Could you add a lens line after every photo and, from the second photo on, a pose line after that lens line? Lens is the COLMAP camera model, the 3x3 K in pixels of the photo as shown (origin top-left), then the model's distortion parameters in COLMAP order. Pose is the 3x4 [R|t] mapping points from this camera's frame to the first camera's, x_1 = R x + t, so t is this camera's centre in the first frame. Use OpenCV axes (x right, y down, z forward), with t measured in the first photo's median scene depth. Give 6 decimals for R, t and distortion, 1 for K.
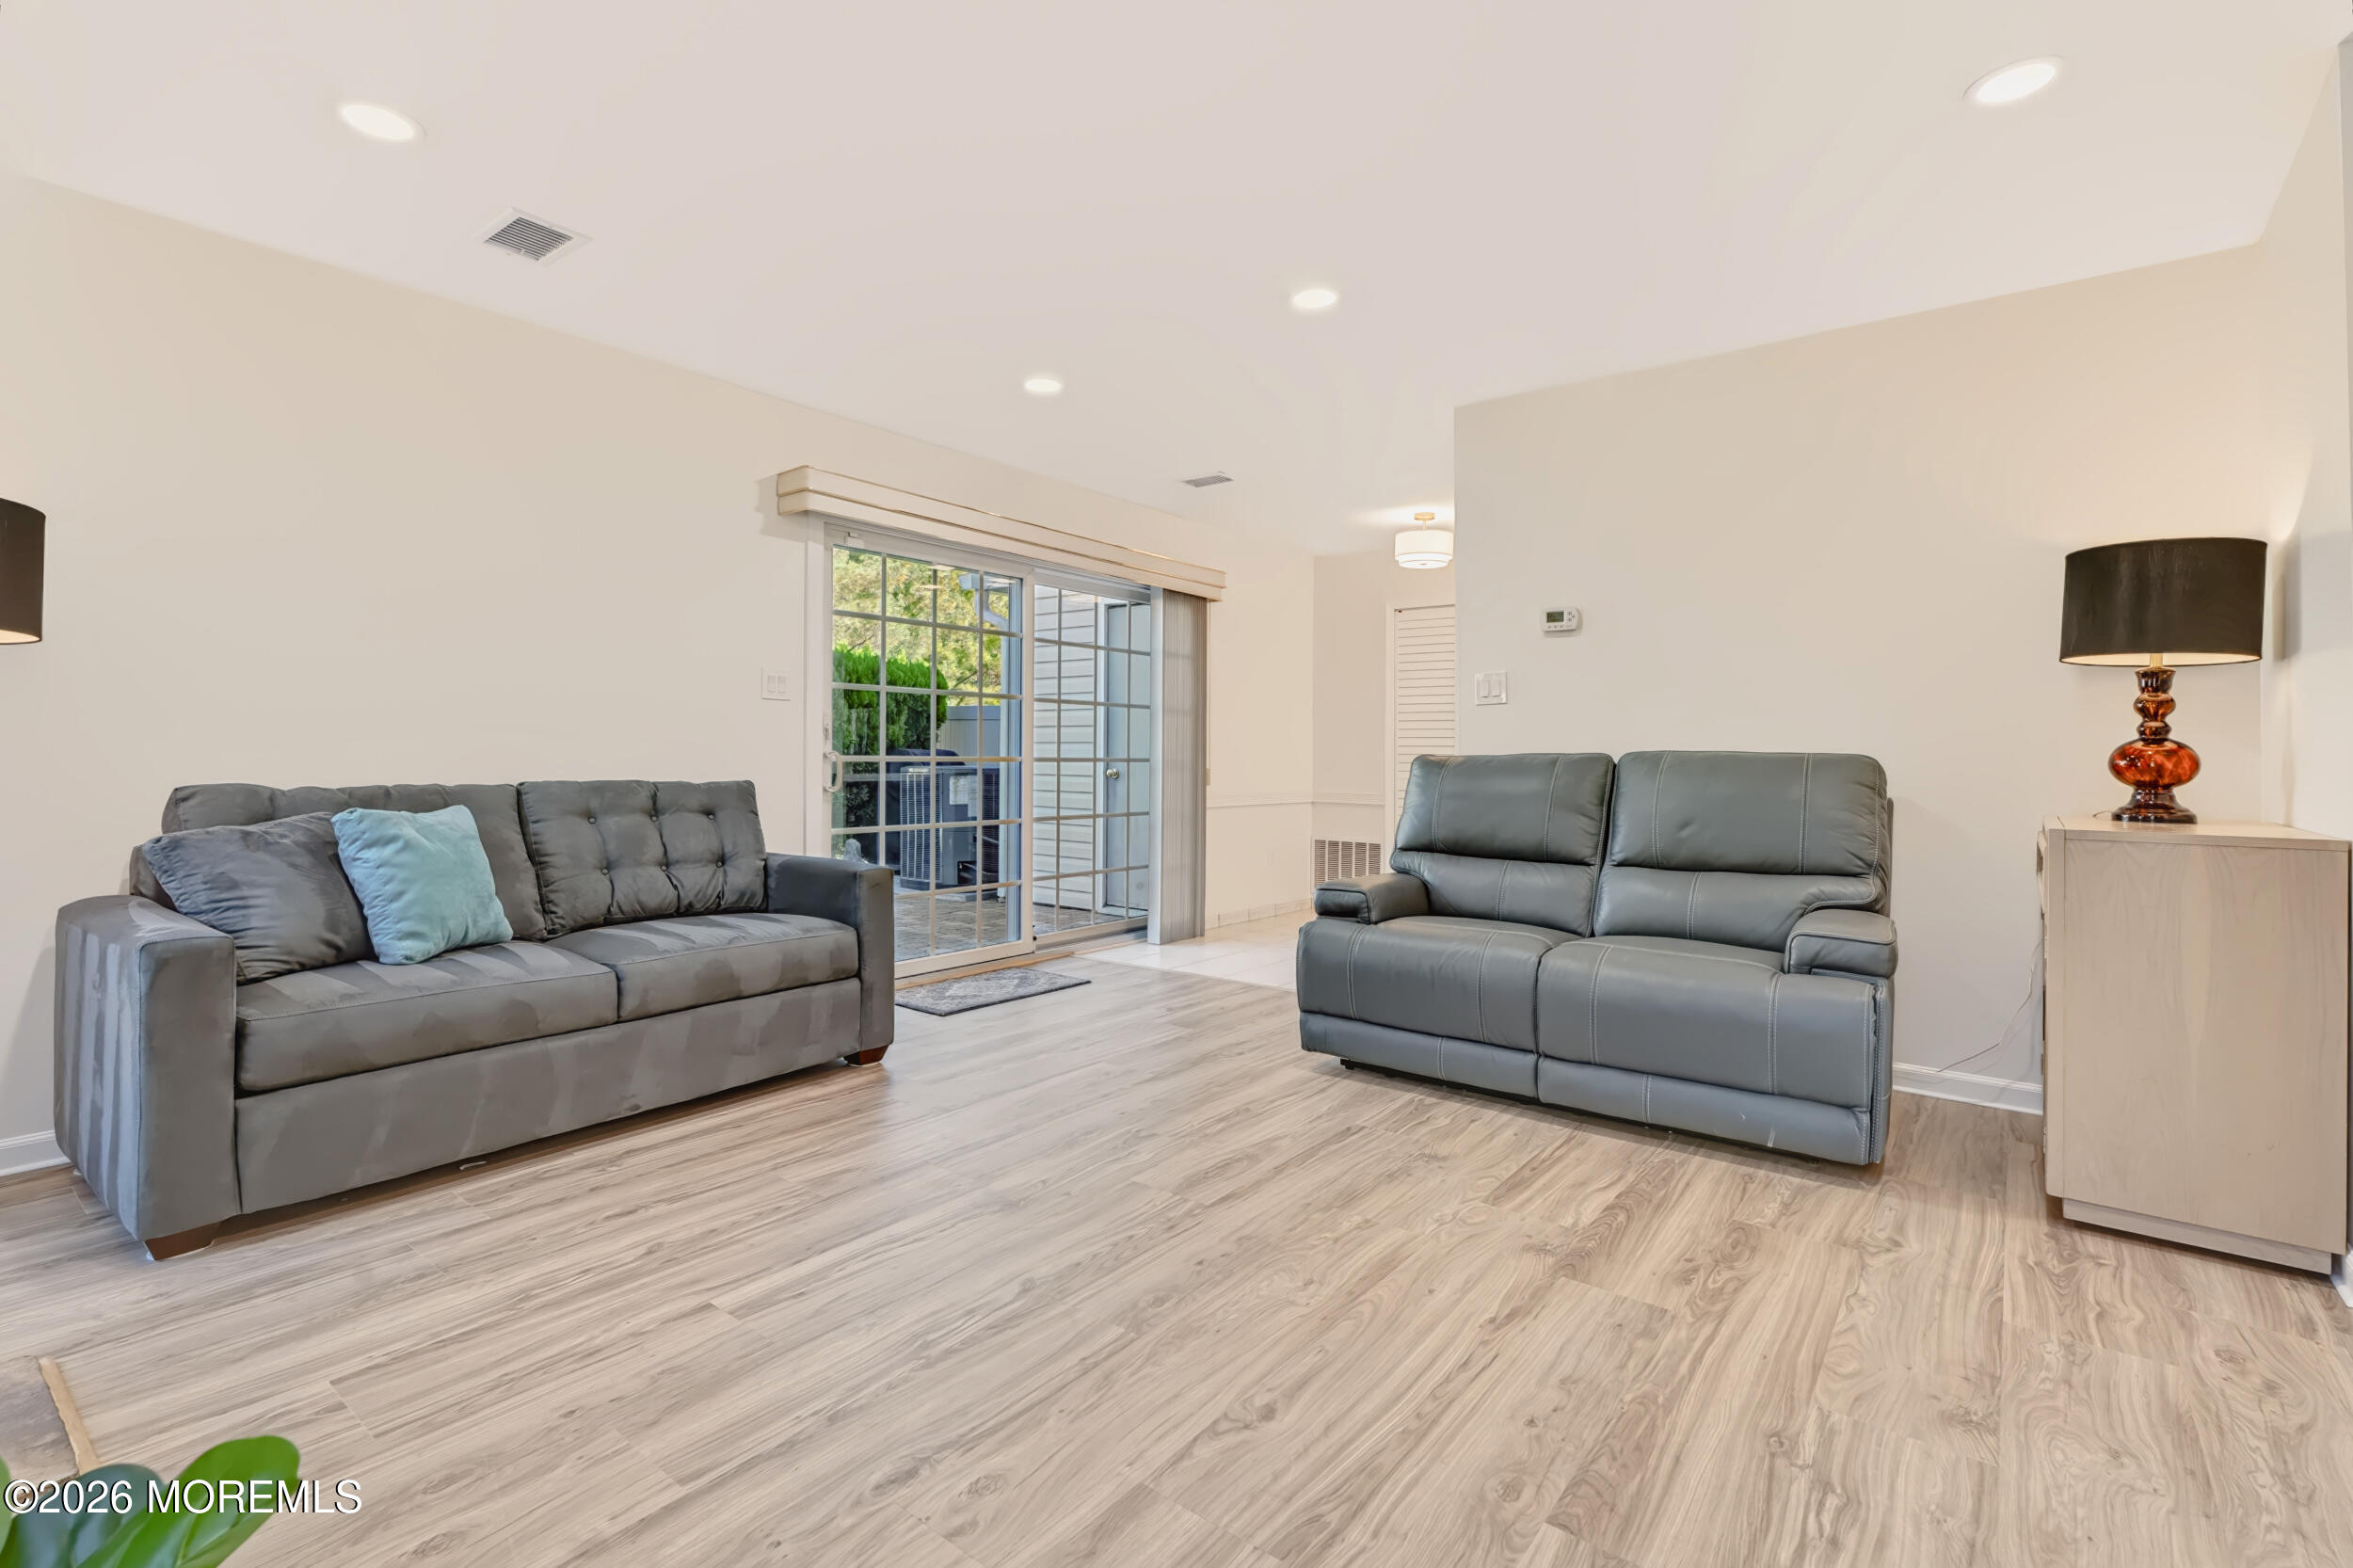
lens RADIAL K [[1070.5, 0, 1181.1], [0, 1070.5, 748.7], [0, 0, 1]] dist [0.002798, 0.000354]
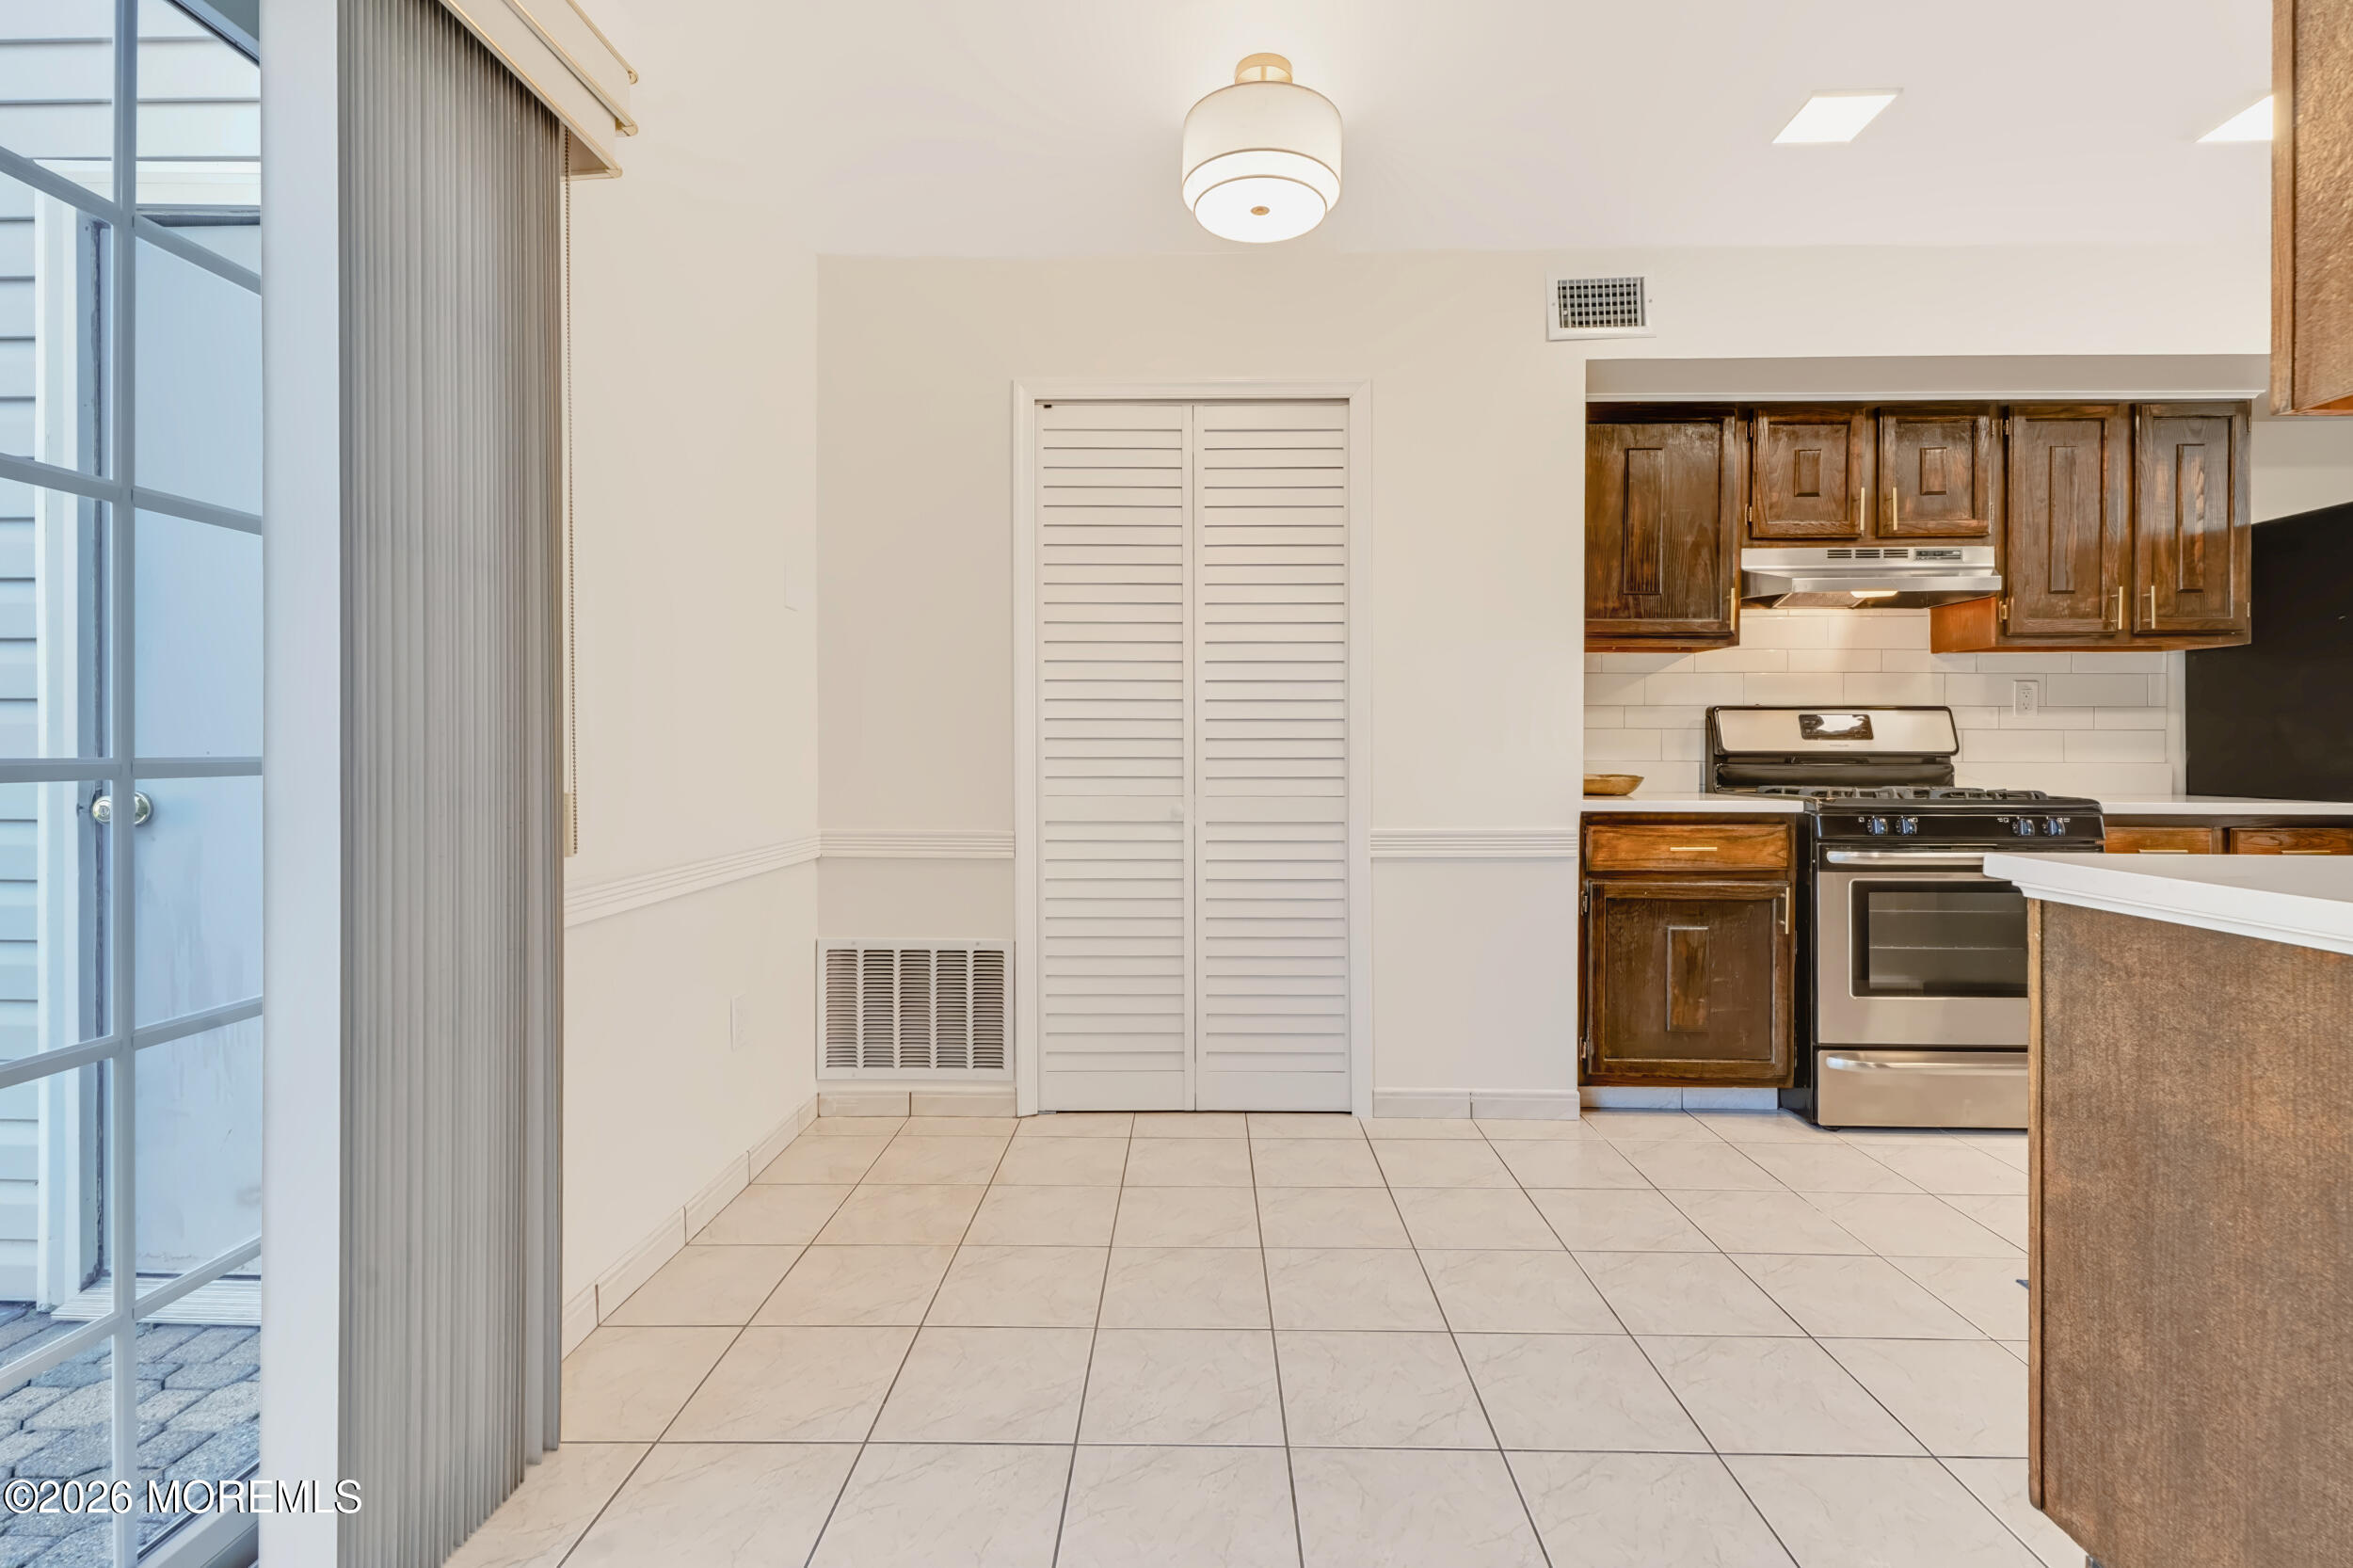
lens RADIAL K [[1070.7, 0, 1170.7], [0, 1070.7, 742.0], [0, 0, 1]] dist [0.000491, 0.000453]
pose [[0.805935, -0.008265, 0.591947, -0.009764], [0.003274, 0.999949, 0.009505, 0.003493], [-0.591995, -0.005722, 0.805921, 0.617227]]
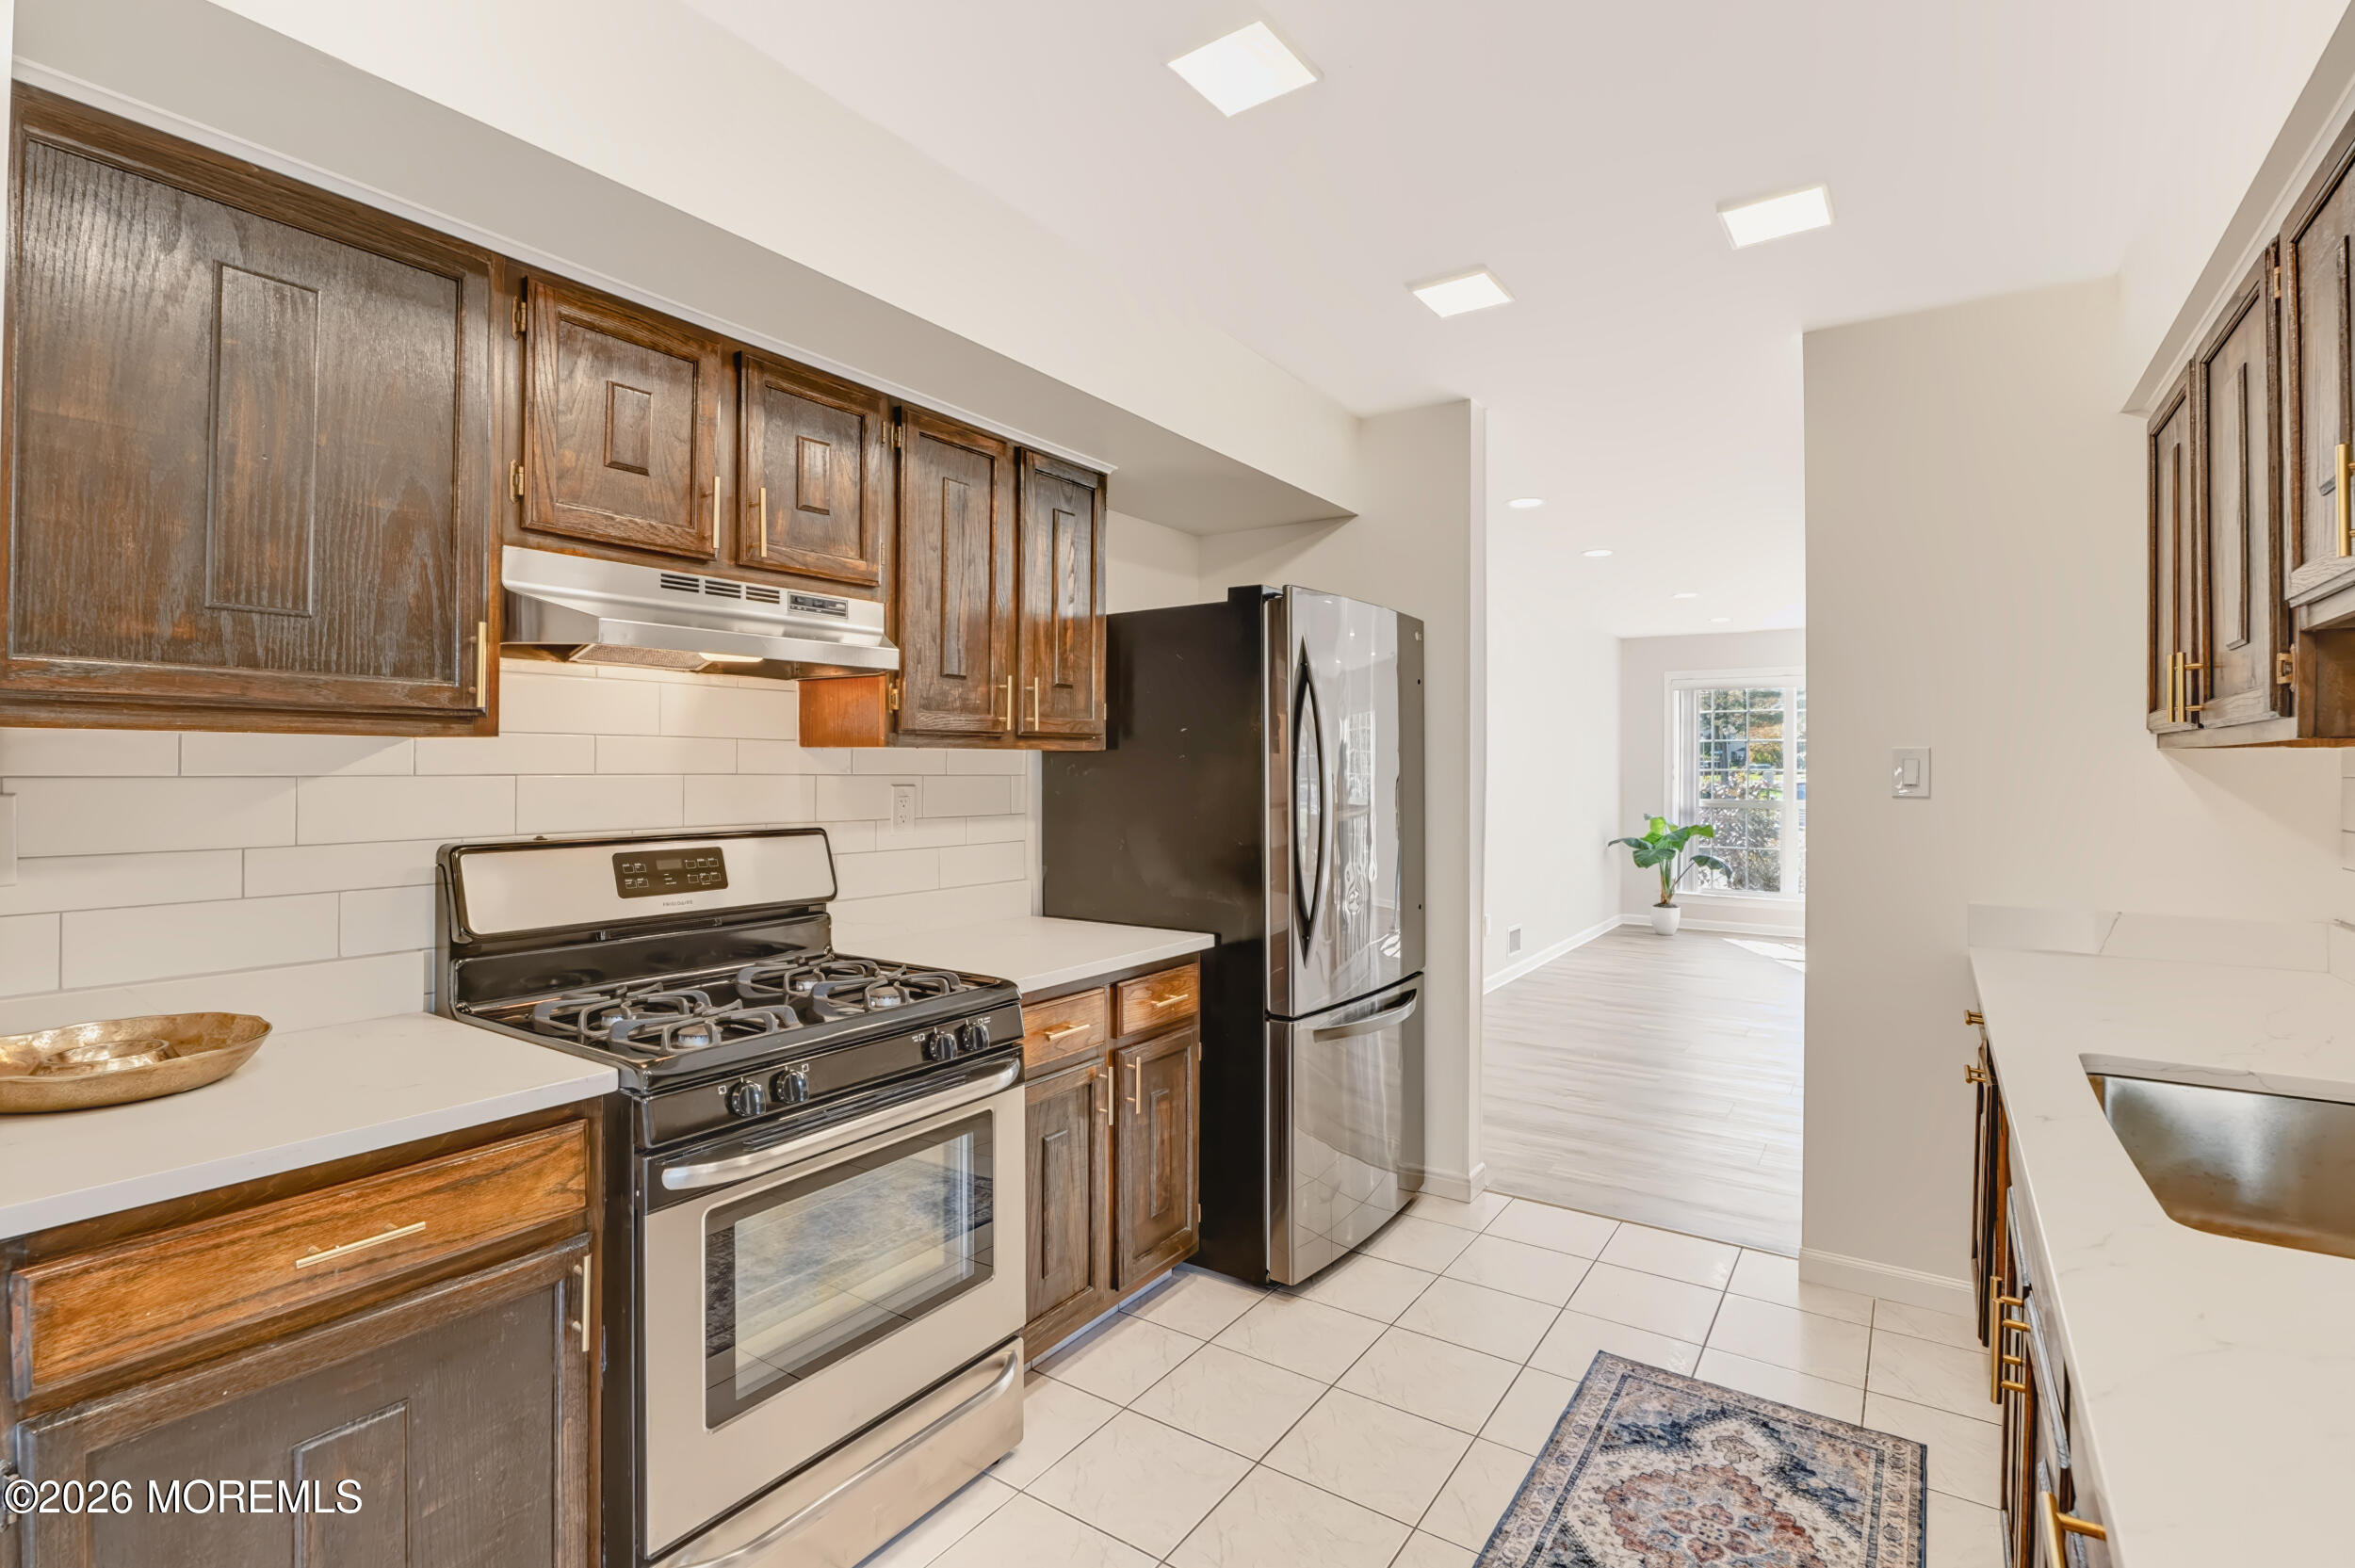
lens RADIAL K [[1095.8, 0, 1171.3], [0, 1095.8, 776.0], [0, 0, 1]] dist [-0.013058, -0.000027]
pose [[-0.056613, -0.020856, 0.998178, 0.220142], [-0.014040, 0.999700, 0.020091, -0.031912], [-0.998297, -0.012877, -0.056889, 0.713162]]
